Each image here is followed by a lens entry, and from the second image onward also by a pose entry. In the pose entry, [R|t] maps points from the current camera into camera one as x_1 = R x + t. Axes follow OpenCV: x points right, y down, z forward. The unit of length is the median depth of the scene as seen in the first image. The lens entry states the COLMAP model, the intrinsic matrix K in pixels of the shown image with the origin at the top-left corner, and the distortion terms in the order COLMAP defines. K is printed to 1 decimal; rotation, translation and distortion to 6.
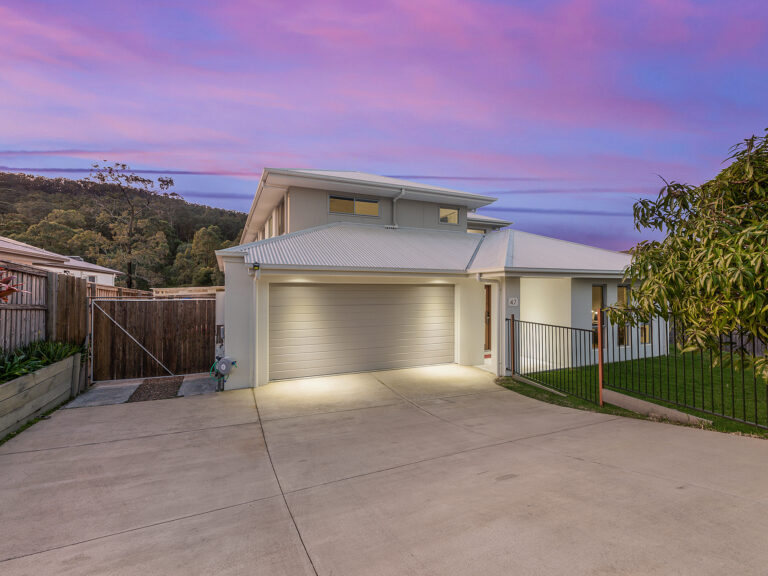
lens RADIAL K [[351.7, 0, 384.0], [0, 351.7, 288.0], [0, 0, 1]] dist [-0.001272, -0.000224]
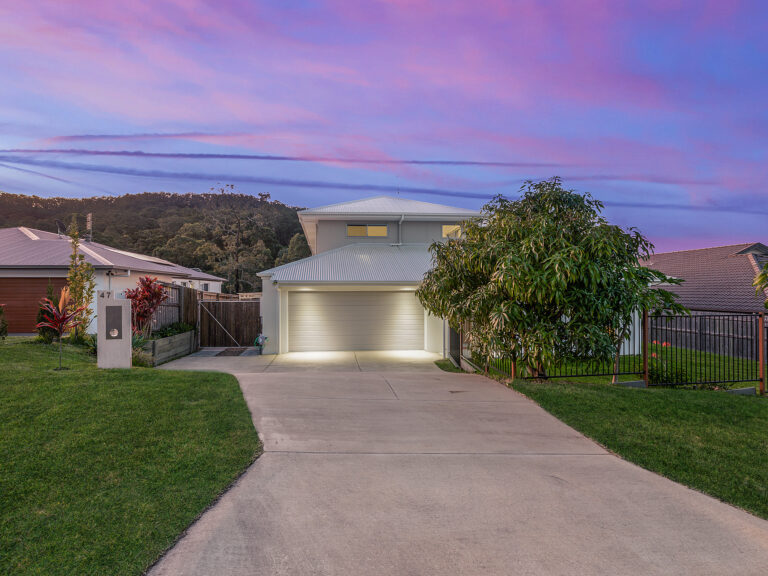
lens RADIAL K [[433.9, 0, 384.0], [0, 433.9, 288.0], [0, 0, 1]] dist [-0.002139, -0.000903]
pose [[0.947424, -0.004964, -0.319942, 0.588065], [0.005149, 0.999987, -0.000266, -0.021135], [0.319939, -0.001396, 0.947437, -0.607785]]
